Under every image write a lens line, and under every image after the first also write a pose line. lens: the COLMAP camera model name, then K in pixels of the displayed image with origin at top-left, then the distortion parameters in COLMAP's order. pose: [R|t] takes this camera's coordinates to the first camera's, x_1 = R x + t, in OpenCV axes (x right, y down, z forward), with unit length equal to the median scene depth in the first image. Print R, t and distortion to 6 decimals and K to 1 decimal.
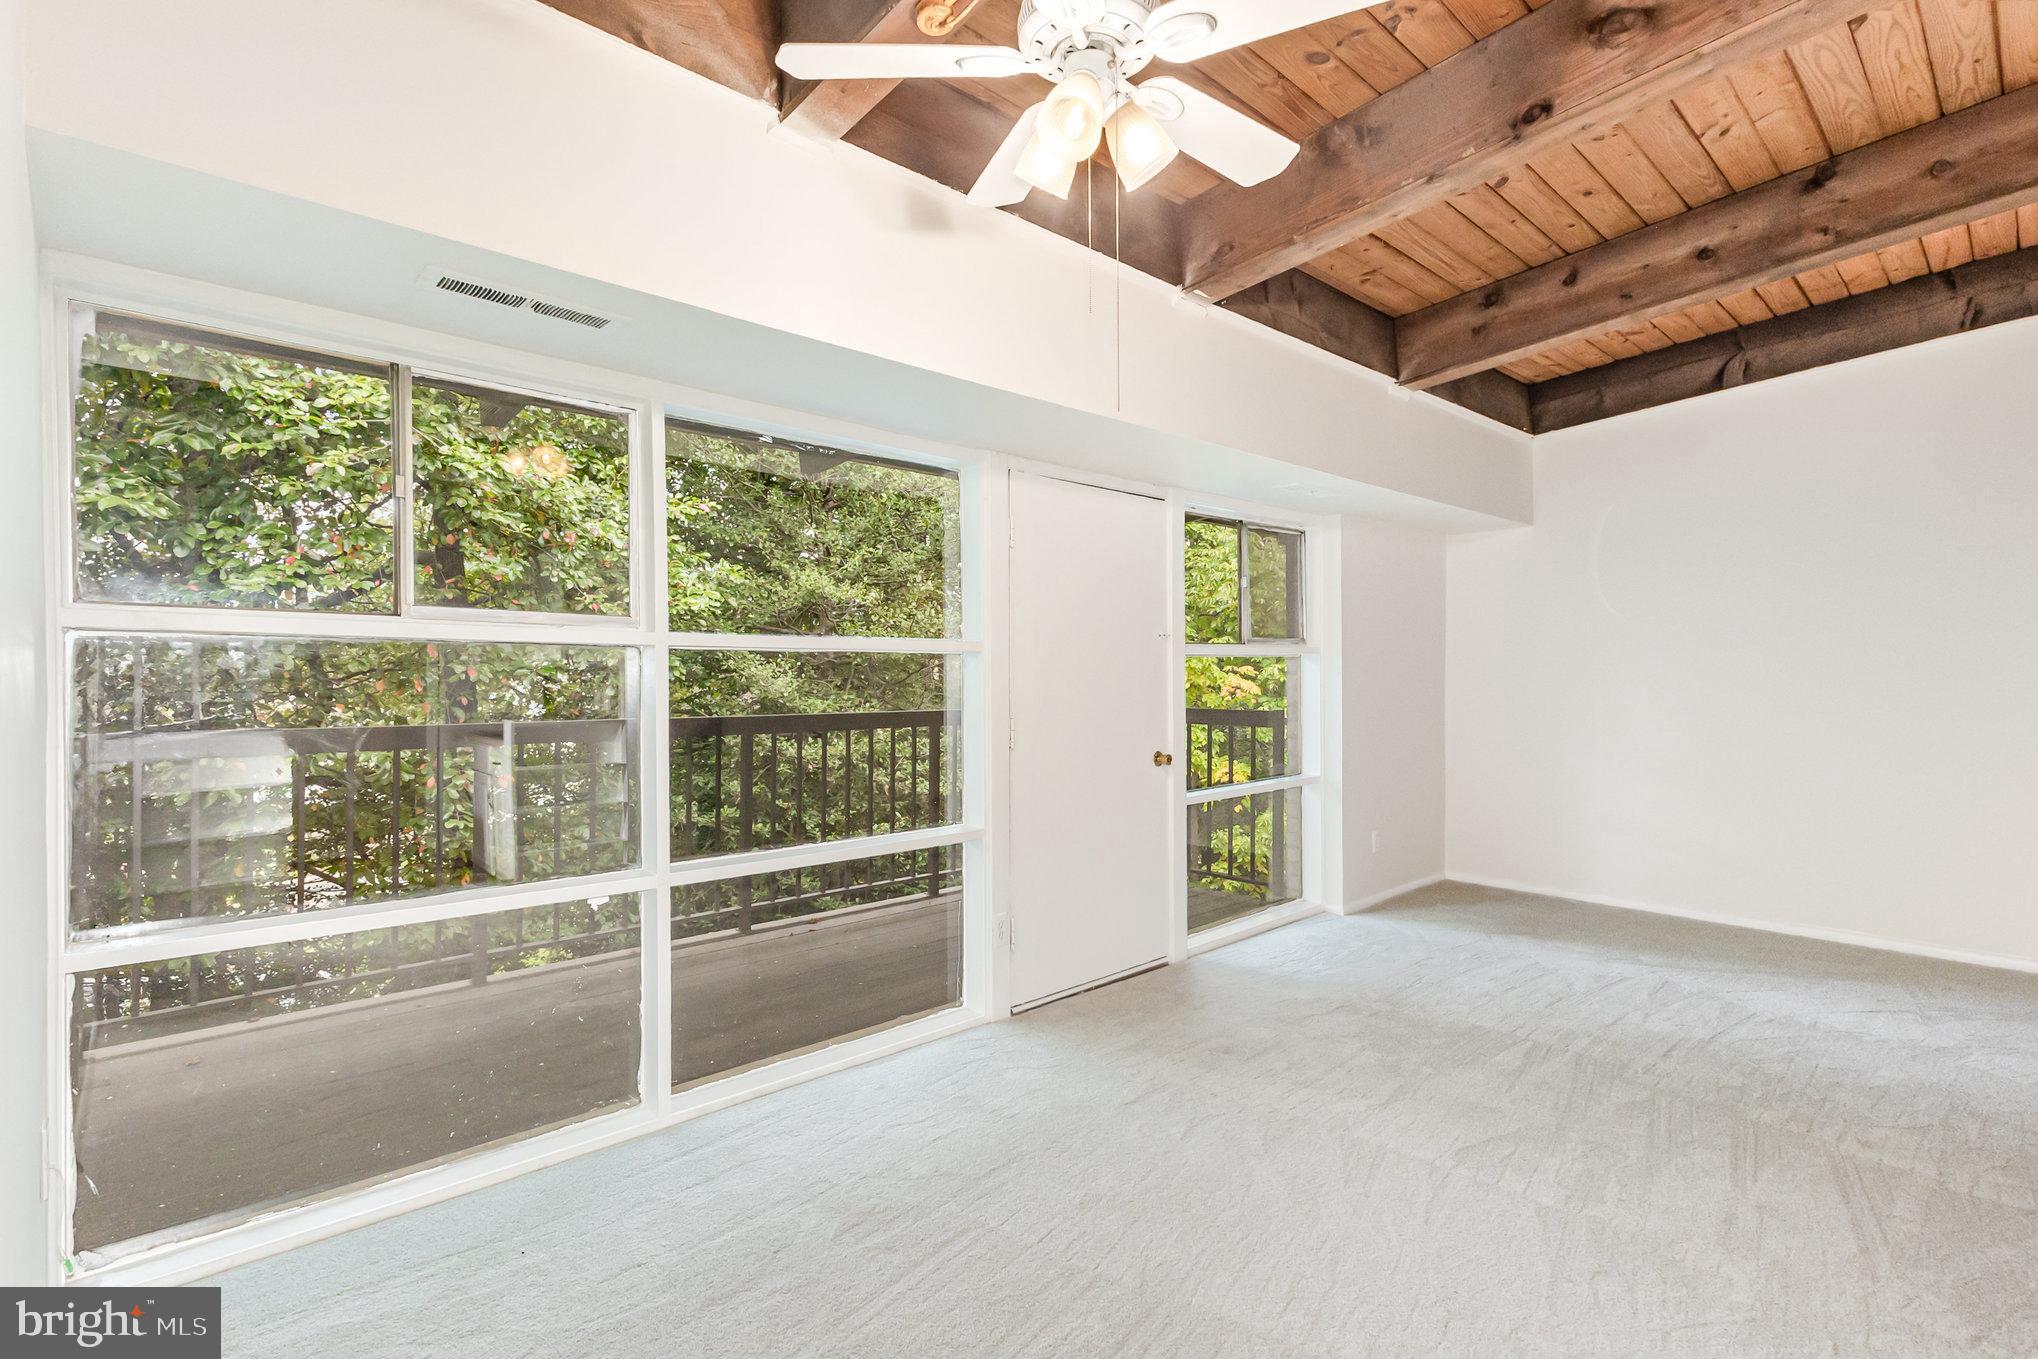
lens RADIAL K [[967.0, 0, 1017.0], [0, 967.0, 690.4], [0, 0, 1]] dist [0.021067, -0.005182]
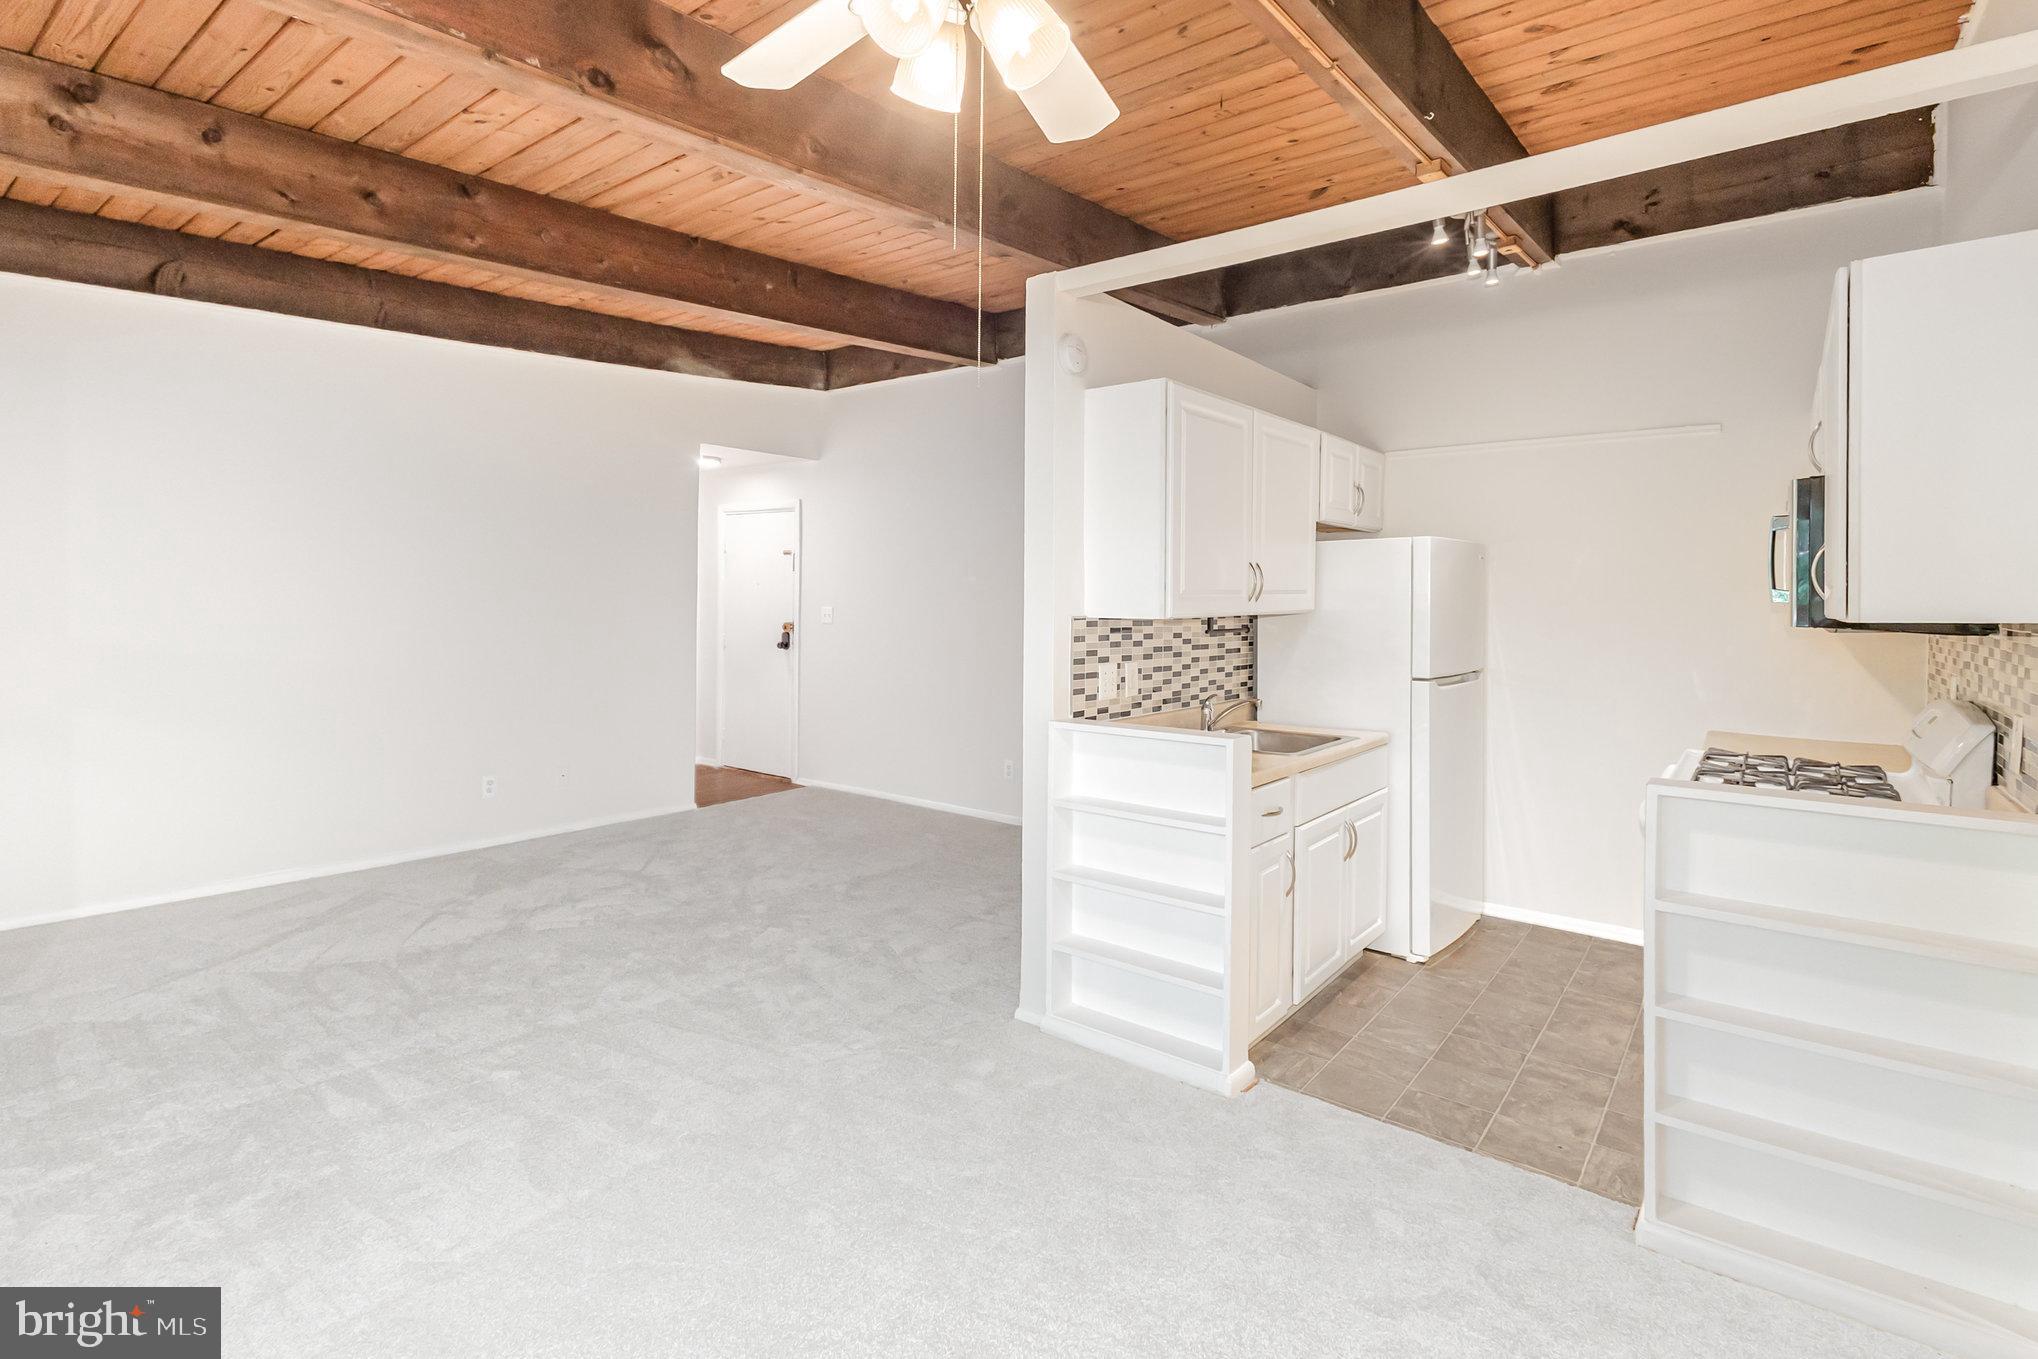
lens RADIAL K [[967.0, 0, 1009.5], [0, 967.0, 618.9], [0, 0, 1]] dist [0.021067, -0.005182]
pose [[-0.150999, -0.011498, 0.988467, -0.327654], [-0.003662, 0.999932, 0.011072, -0.038919], [-0.988527, -0.001948, -0.151031, 0.478589]]
